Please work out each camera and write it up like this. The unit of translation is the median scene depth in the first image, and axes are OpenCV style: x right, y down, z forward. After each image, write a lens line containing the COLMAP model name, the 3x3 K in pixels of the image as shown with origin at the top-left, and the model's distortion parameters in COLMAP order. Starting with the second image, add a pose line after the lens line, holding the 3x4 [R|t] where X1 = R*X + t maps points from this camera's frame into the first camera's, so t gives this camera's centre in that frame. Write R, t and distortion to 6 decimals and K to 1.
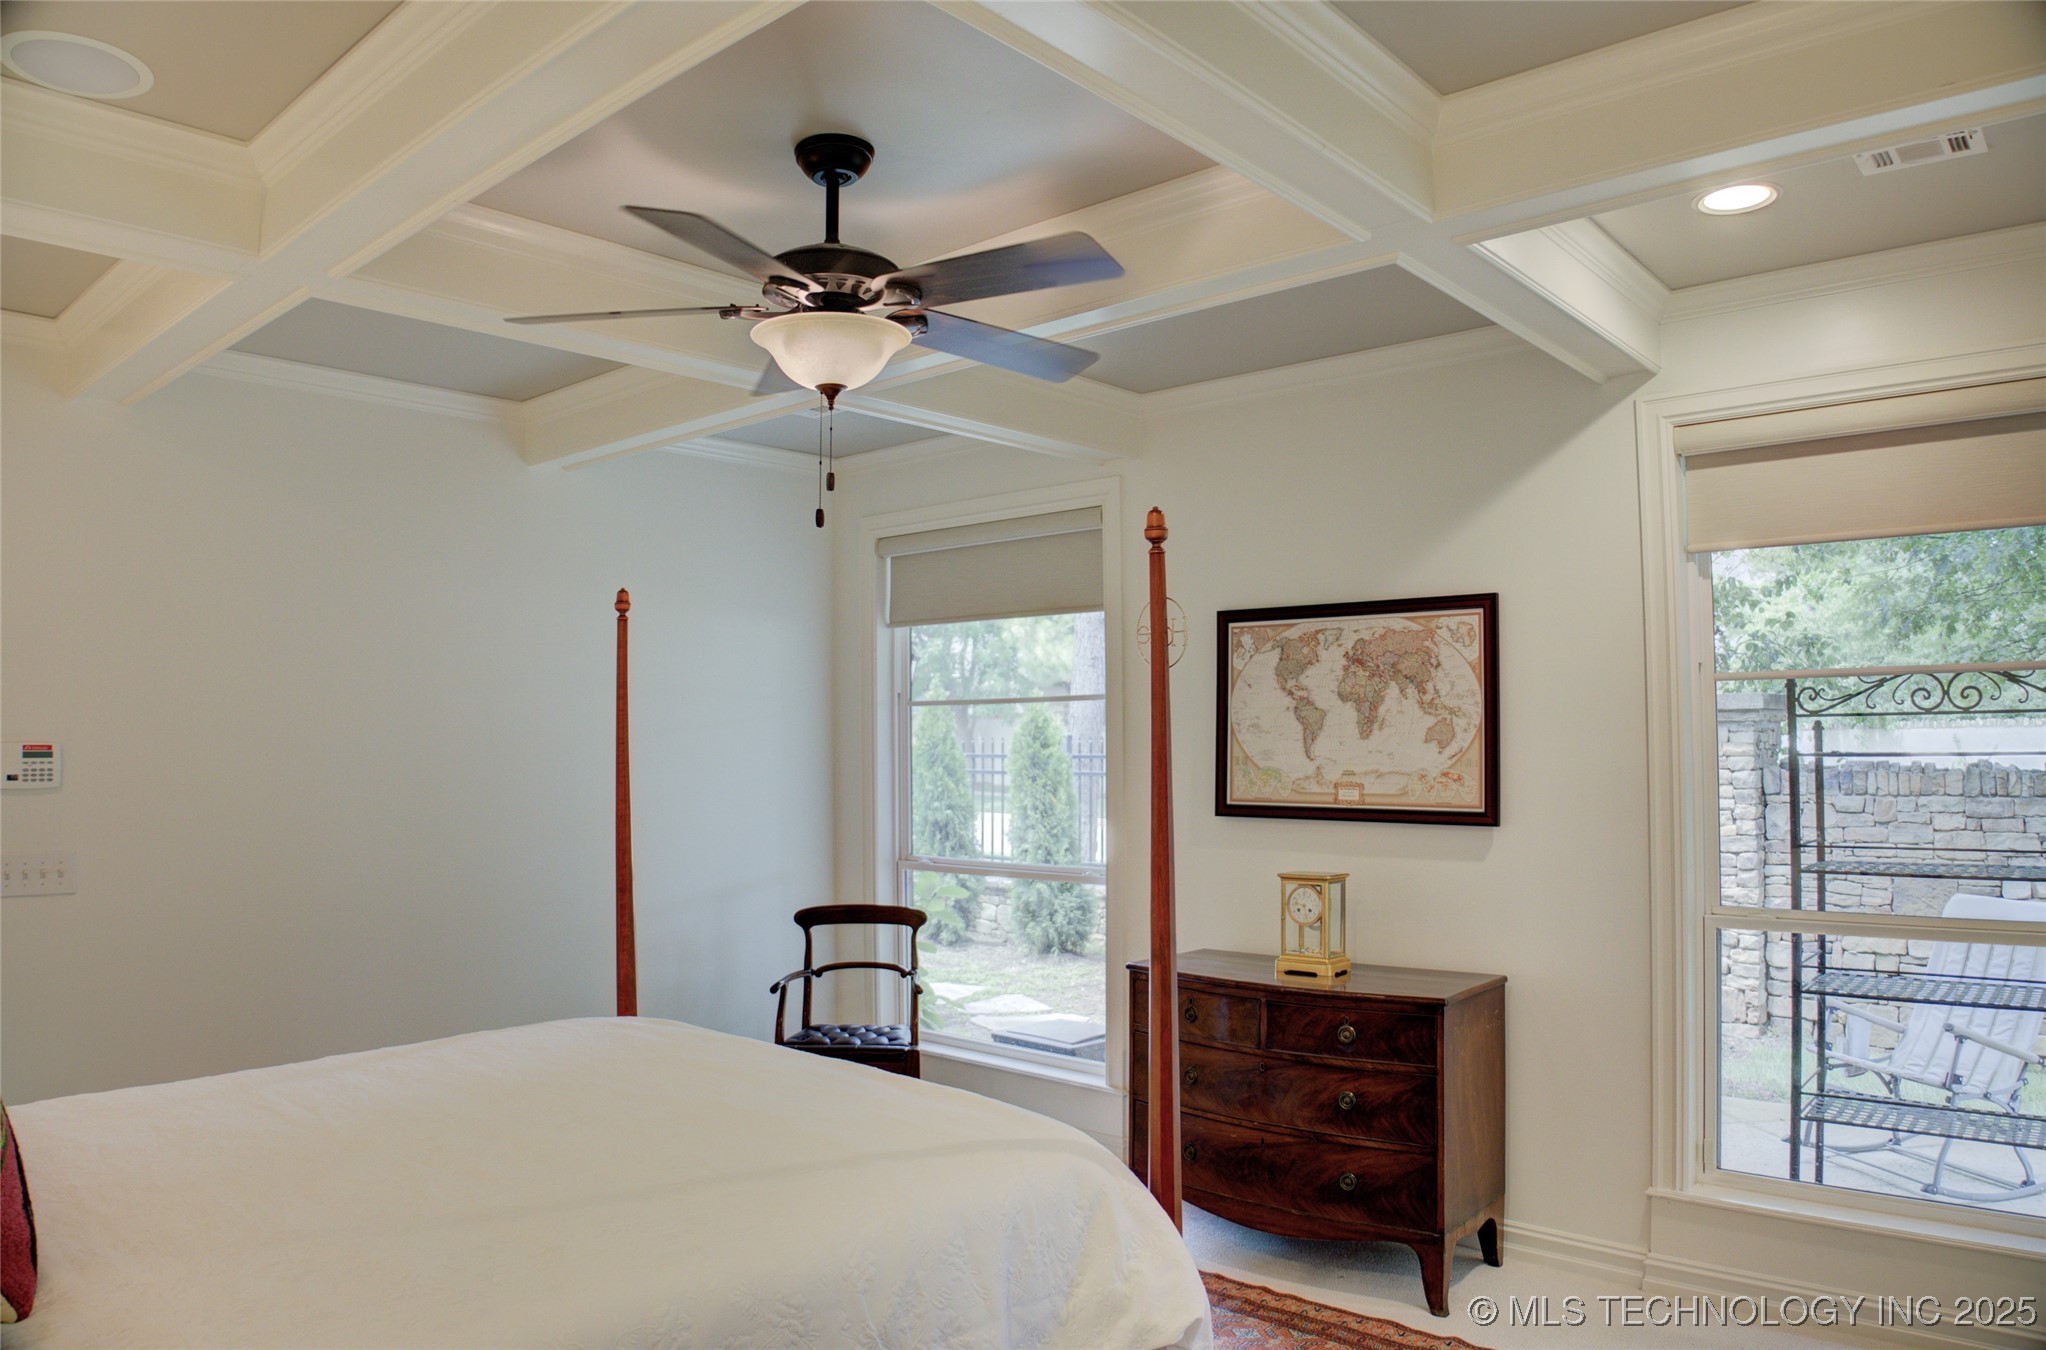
lens RADIAL K [[1380.0, 0, 1023.0], [0, 1380.0, 675.0], [0, 0, 1]] dist [-0.122189, 0.003499]
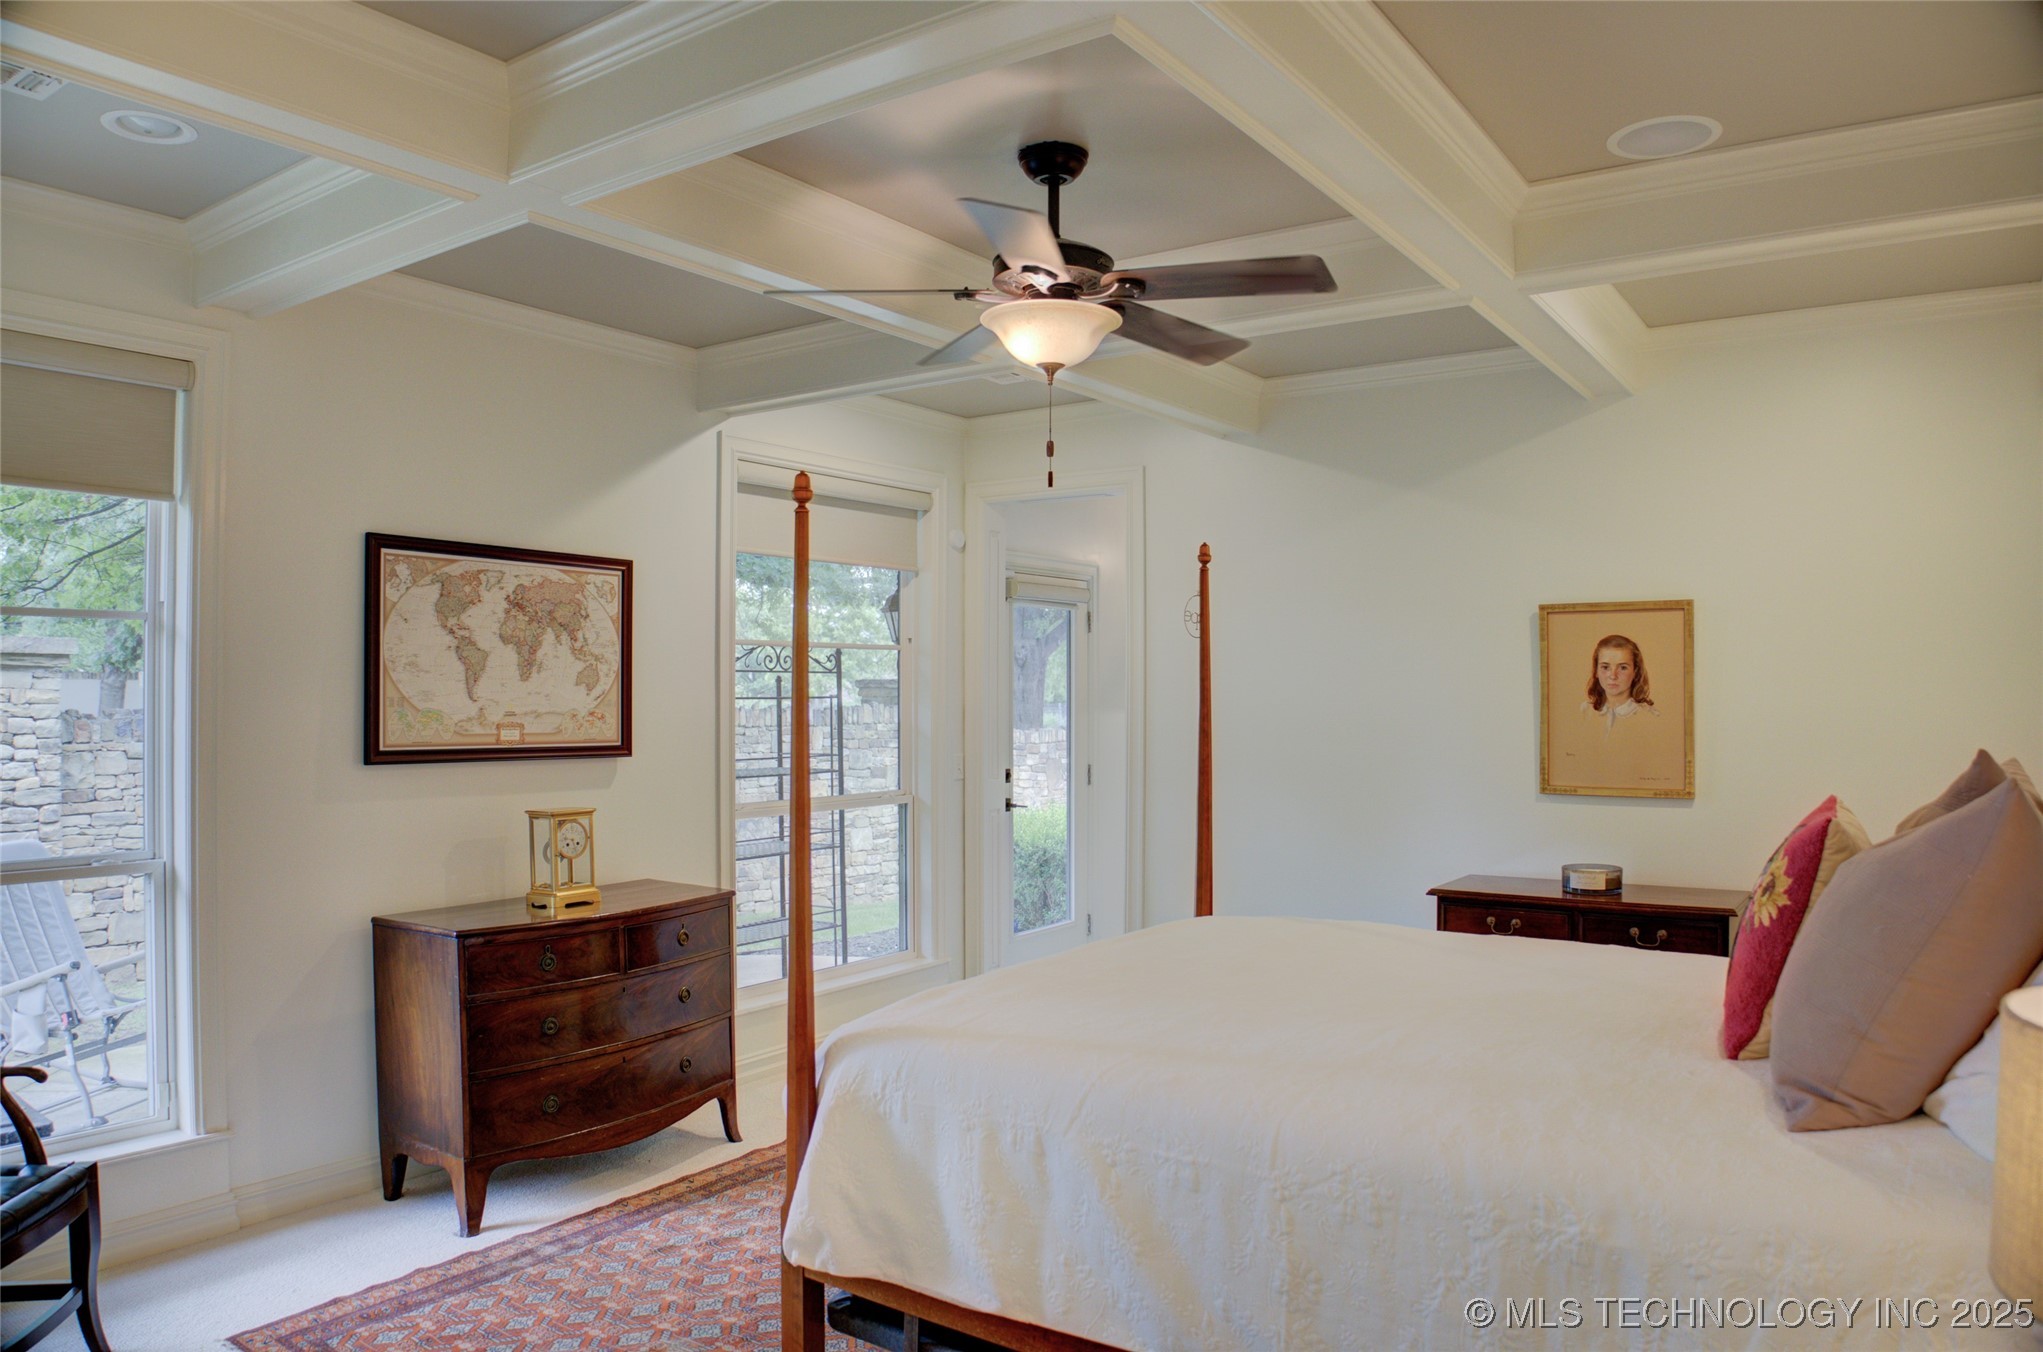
lens RADIAL K [[1377.9, 0, 1021.5], [0, 1377.9, 676.0], [0, 0, 1]] dist [-0.122189, 0.003499]
pose [[-0.105085, 0.017513, 0.994309, -0.810461], [-0.051636, 0.998400, -0.023042, 0.046899], [-0.993122, -0.053763, -0.104013, 0.725982]]
